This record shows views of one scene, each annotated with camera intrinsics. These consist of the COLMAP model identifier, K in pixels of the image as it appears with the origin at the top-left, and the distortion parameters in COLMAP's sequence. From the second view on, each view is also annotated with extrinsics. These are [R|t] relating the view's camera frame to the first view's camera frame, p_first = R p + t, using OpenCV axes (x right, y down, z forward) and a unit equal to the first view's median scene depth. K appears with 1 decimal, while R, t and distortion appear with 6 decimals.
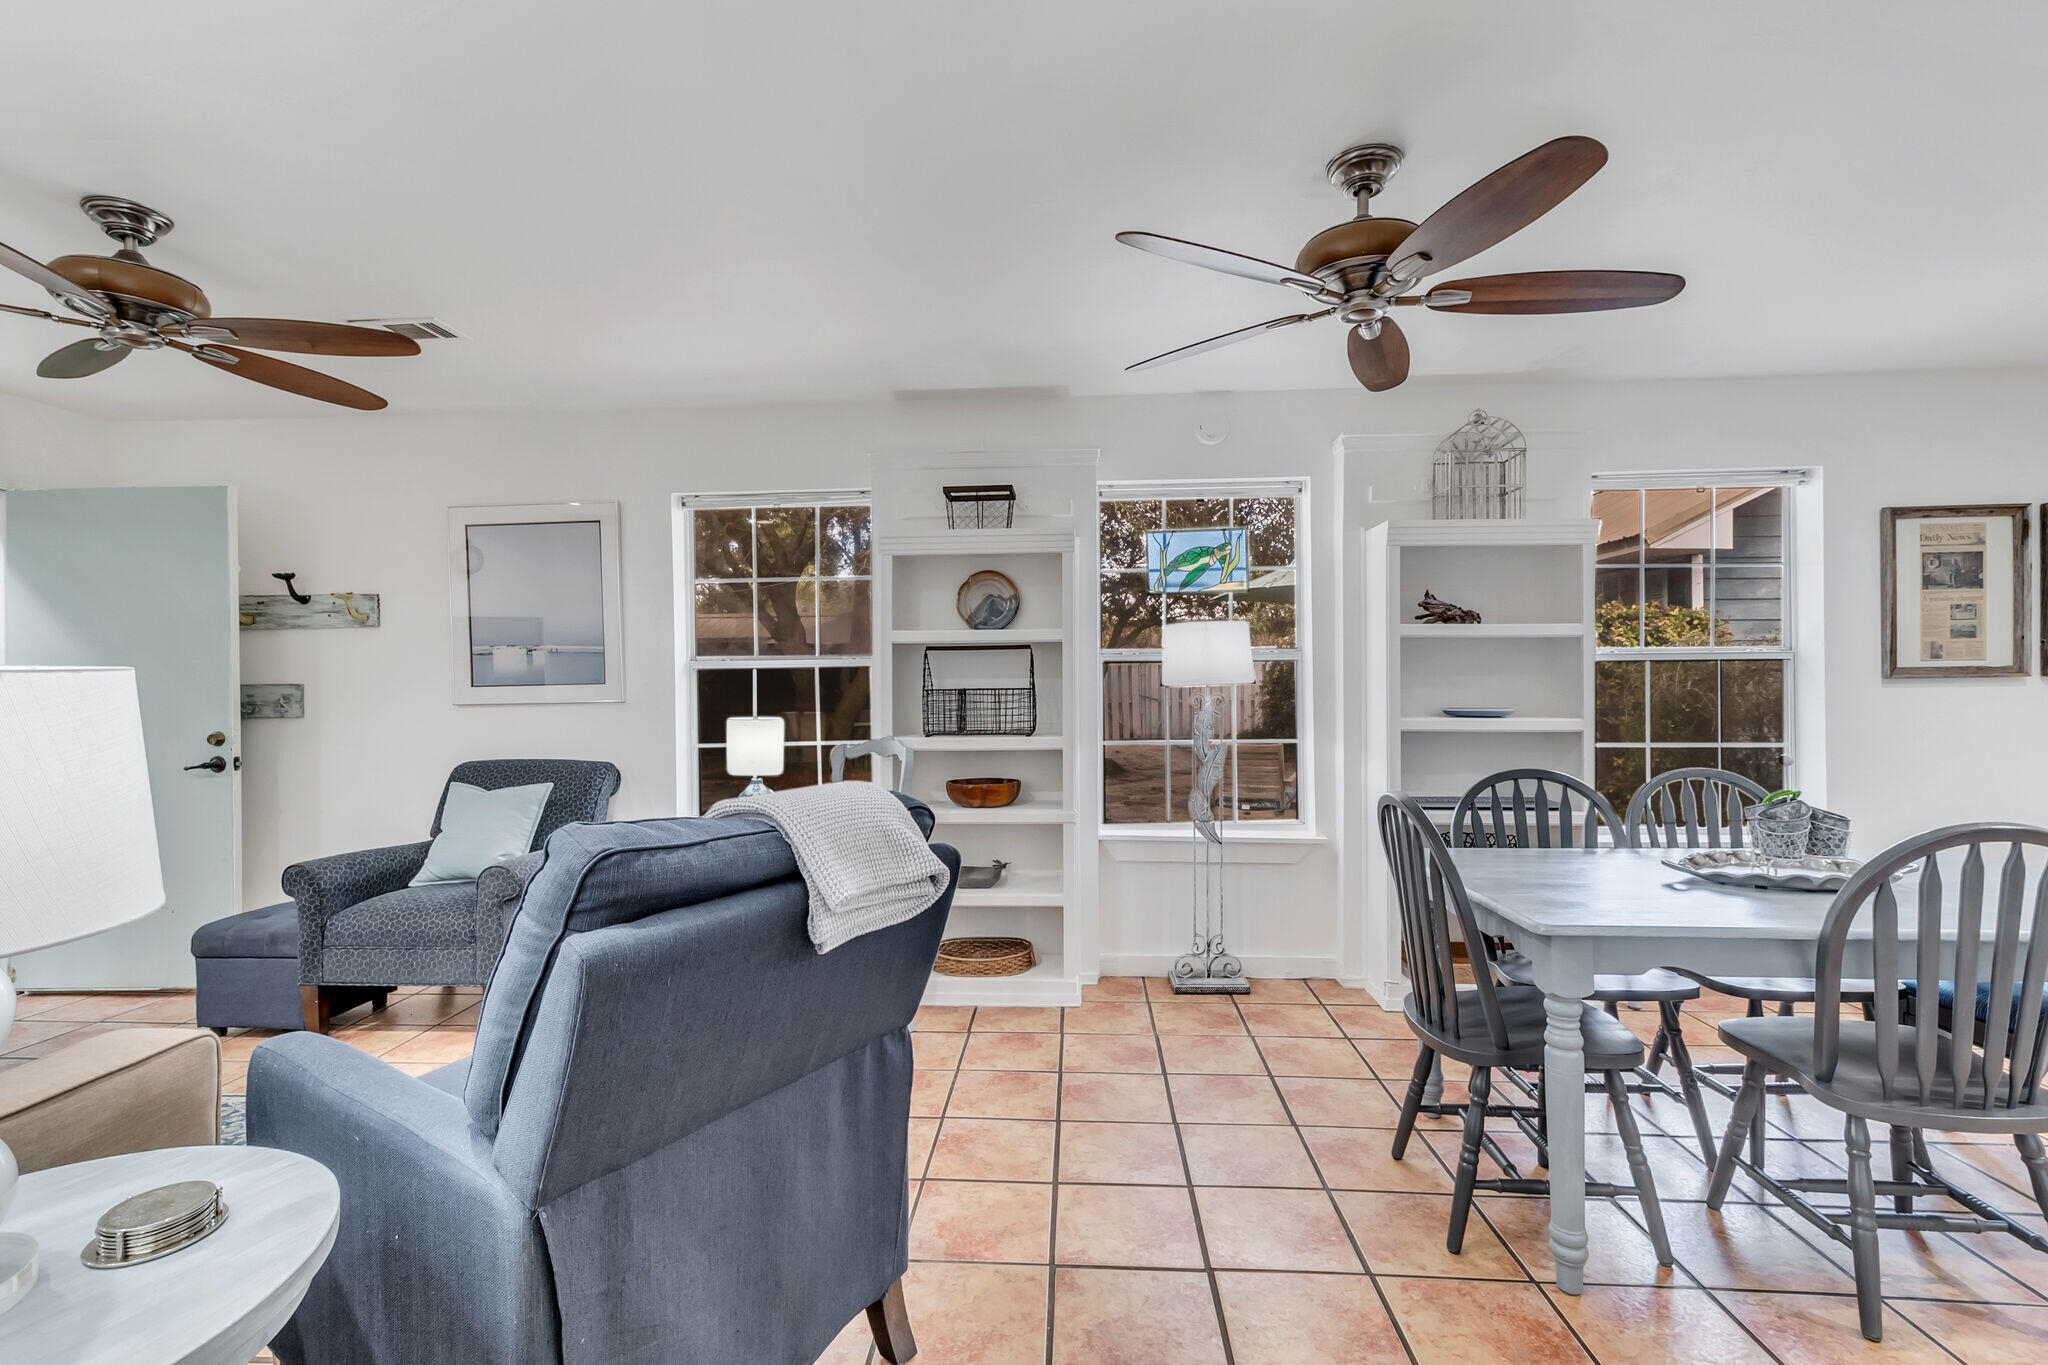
lens RADIAL K [[1113.5, 0, 1017.1], [0, 1113.5, 676.5], [0, 0, 1]] dist [0.000015, -0.000795]
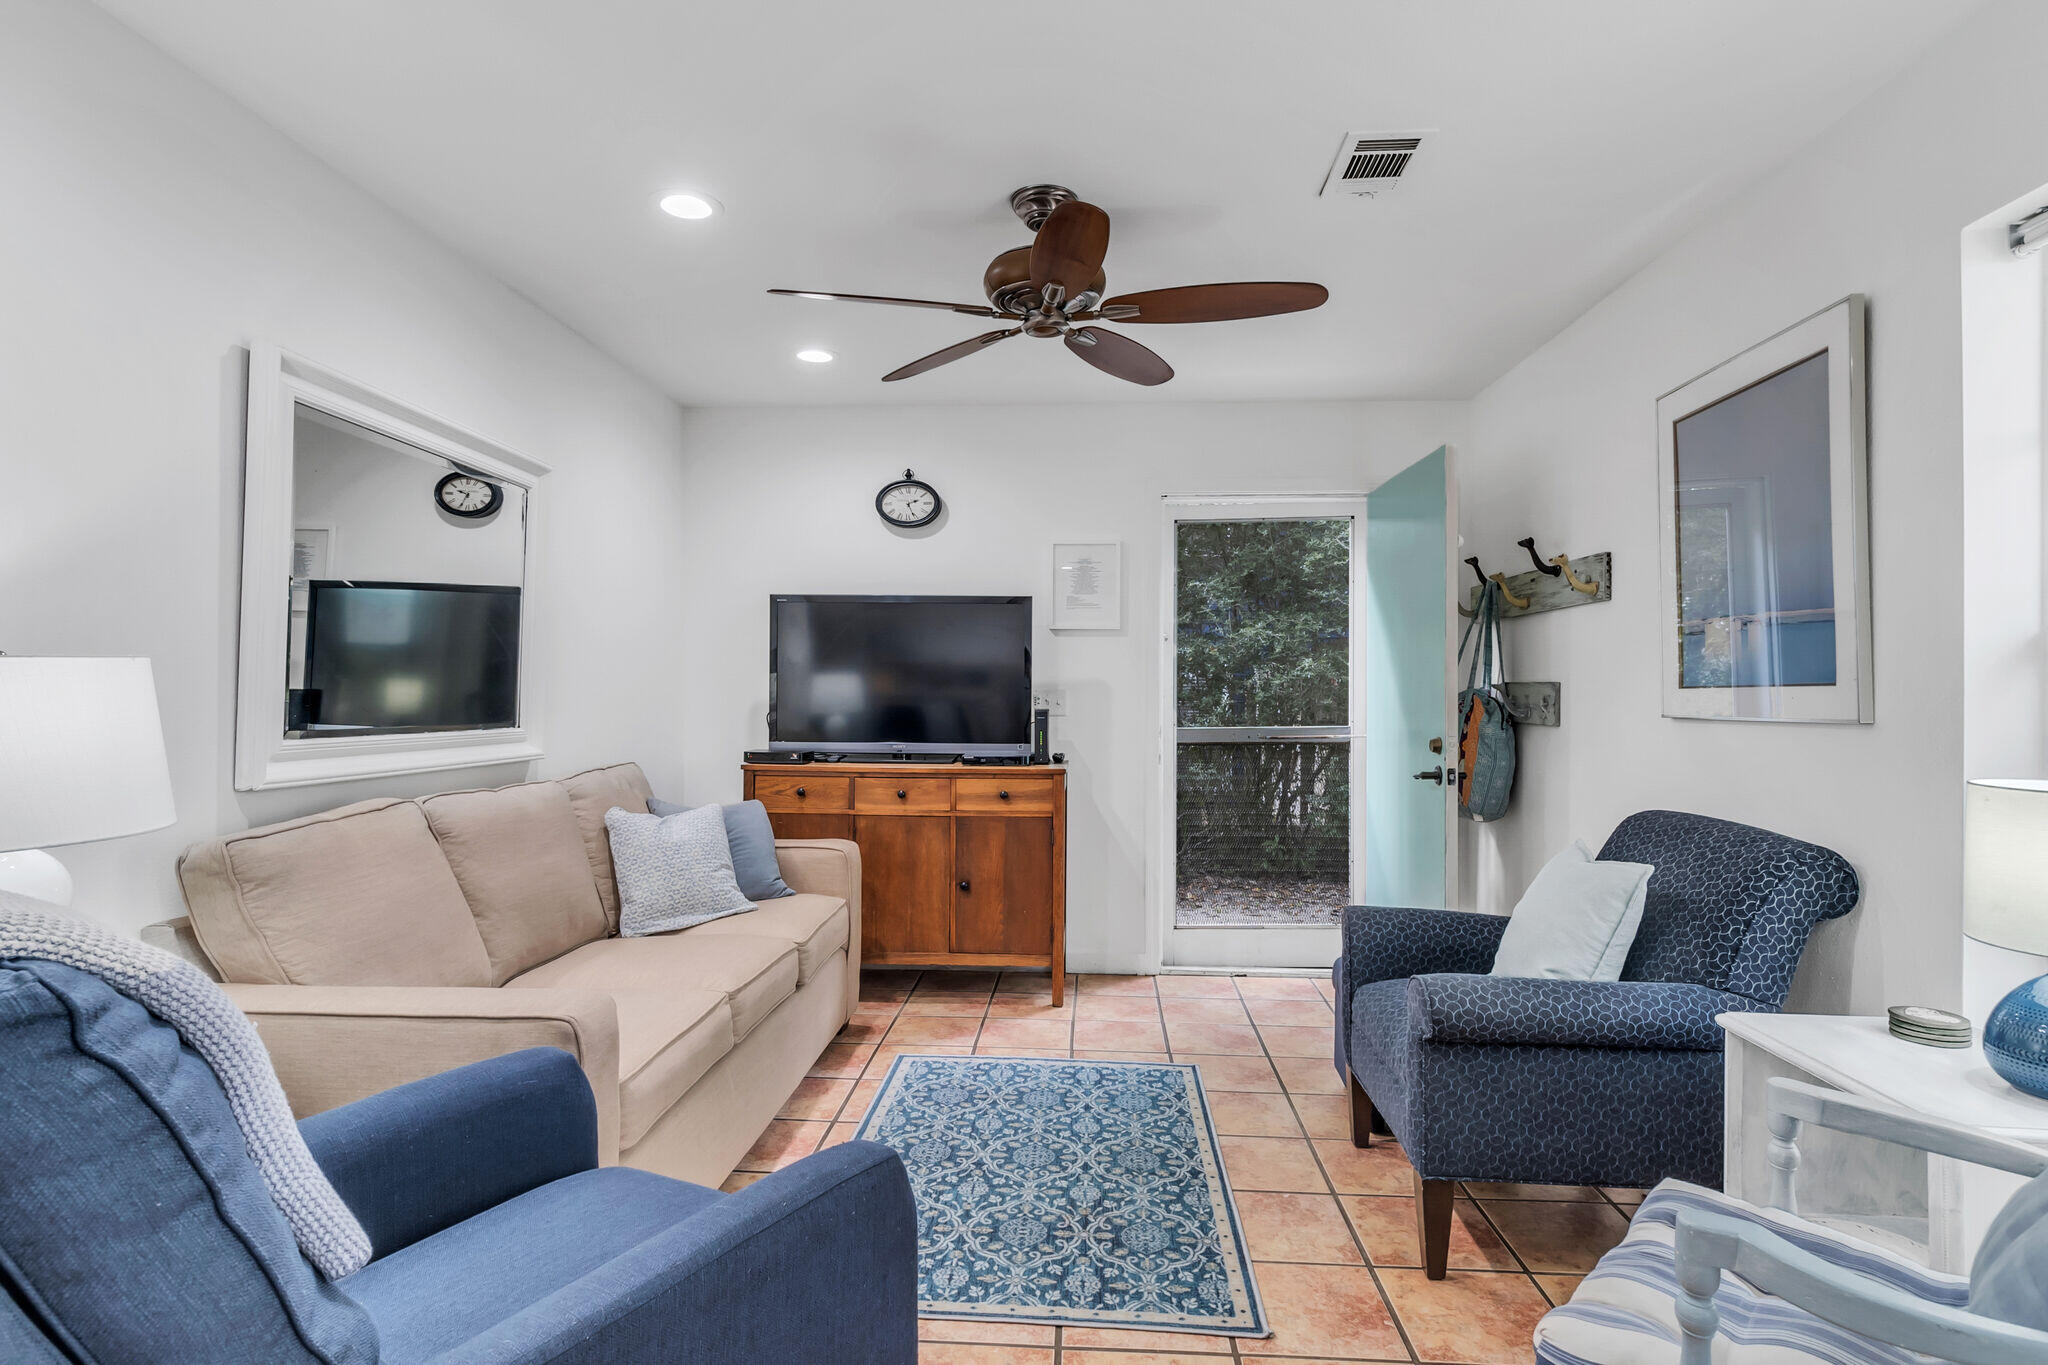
lens RADIAL K [[1075.8, 0, 1000.4], [0, 1075.8, 692.6], [0, 0, 1]] dist [-0.000187, 0.000149]
pose [[-0.024339, 0.014034, -0.999605, 0.105015], [-0.000667, 0.999901, 0.014055, 0.004221], [0.999704, 0.001009, -0.024328, 0.650528]]
